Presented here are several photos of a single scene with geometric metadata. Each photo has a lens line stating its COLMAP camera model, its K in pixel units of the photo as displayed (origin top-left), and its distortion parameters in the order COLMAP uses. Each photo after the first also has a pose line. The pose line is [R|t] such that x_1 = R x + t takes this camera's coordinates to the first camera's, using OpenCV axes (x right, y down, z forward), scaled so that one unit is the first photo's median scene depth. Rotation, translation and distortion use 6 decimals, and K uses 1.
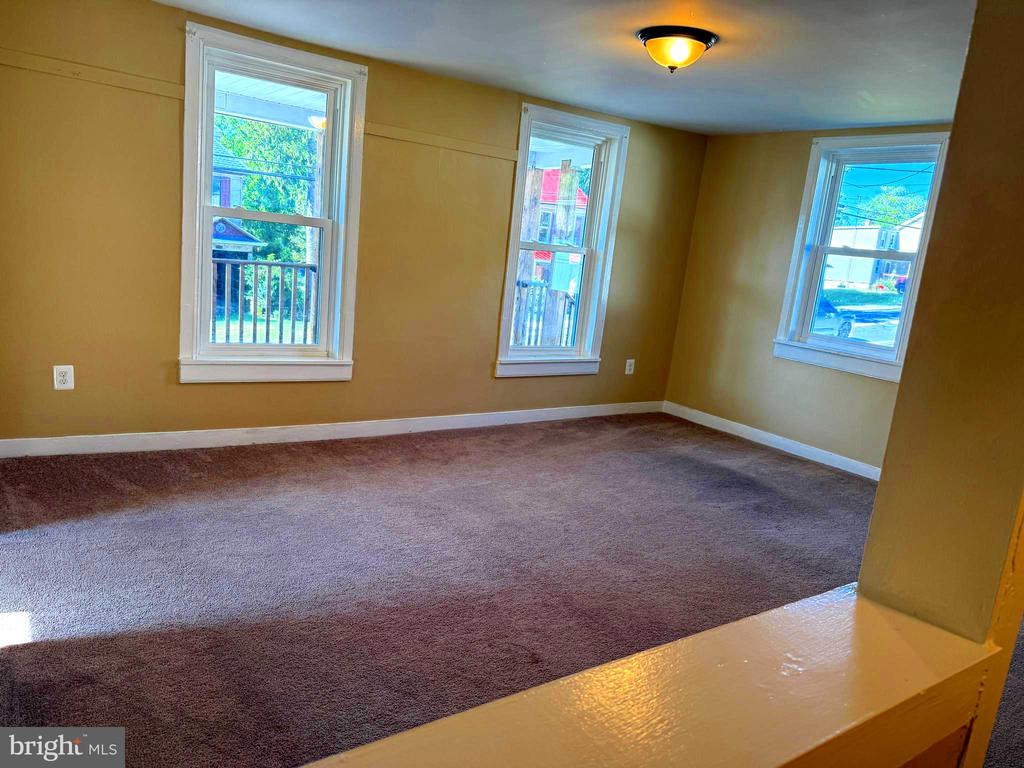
lens RADIAL K [[723.9, 0, 522.3], [0, 723.9, 389.3], [0, 0, 1]] dist [0.009990, -0.031715]
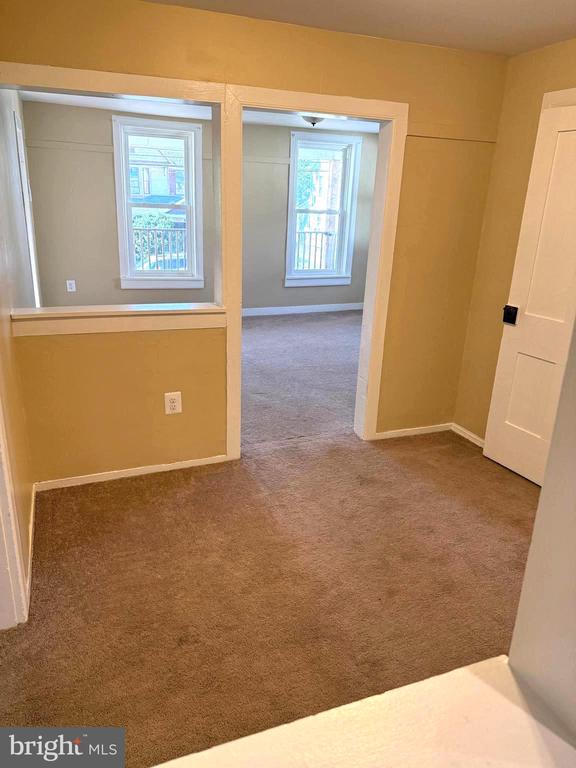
lens RADIAL K [[542.9, 0, 280.0], [0, 542.9, 384.4], [0, 0, 1]] dist [0.009990, -0.031715]
pose [[0.972053, 0.015636, -0.234241, 0.327152], [0.012040, 0.993146, 0.116258, 0.081357], [0.234453, -0.115829, 0.965202, -0.423498]]
